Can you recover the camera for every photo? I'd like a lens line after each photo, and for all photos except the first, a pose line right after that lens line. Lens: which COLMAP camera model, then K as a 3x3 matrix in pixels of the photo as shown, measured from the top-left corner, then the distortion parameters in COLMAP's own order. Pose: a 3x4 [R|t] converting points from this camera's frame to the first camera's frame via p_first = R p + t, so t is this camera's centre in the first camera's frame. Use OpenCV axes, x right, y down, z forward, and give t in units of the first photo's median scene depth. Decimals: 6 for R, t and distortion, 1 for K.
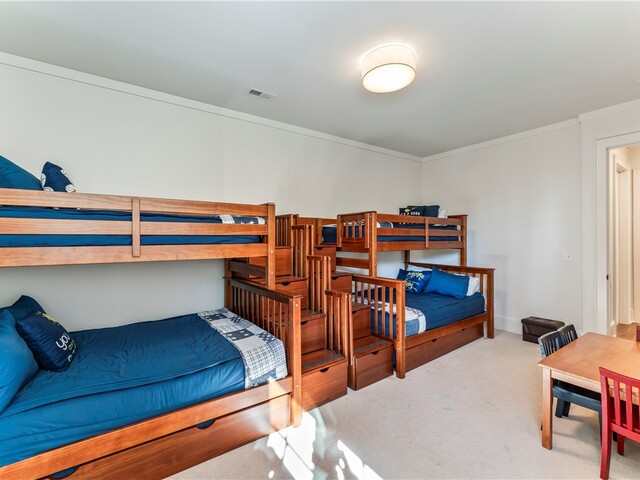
lens RADIAL K [[287.7, 0, 315.0], [0, 287.7, 237.5], [0, 0, 1]] dist [-0.004879, 0.000429]
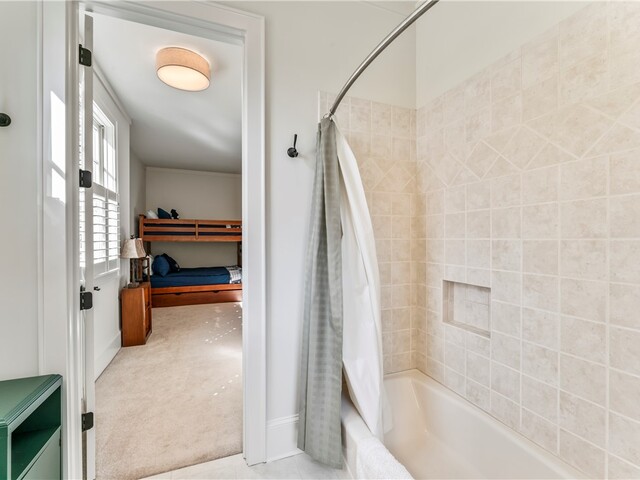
lens RADIAL K [[287.7, 0, 323.4], [0, 287.7, 241.5], [0, 0, 1]] dist [-0.004879, 0.000429]
pose [[0.974154, 0.001014, -0.225881, 1.388101], [0.000468, 0.999979, 0.006508, 0.071536], [0.225883, -0.006445, 0.974133, -1.689217]]
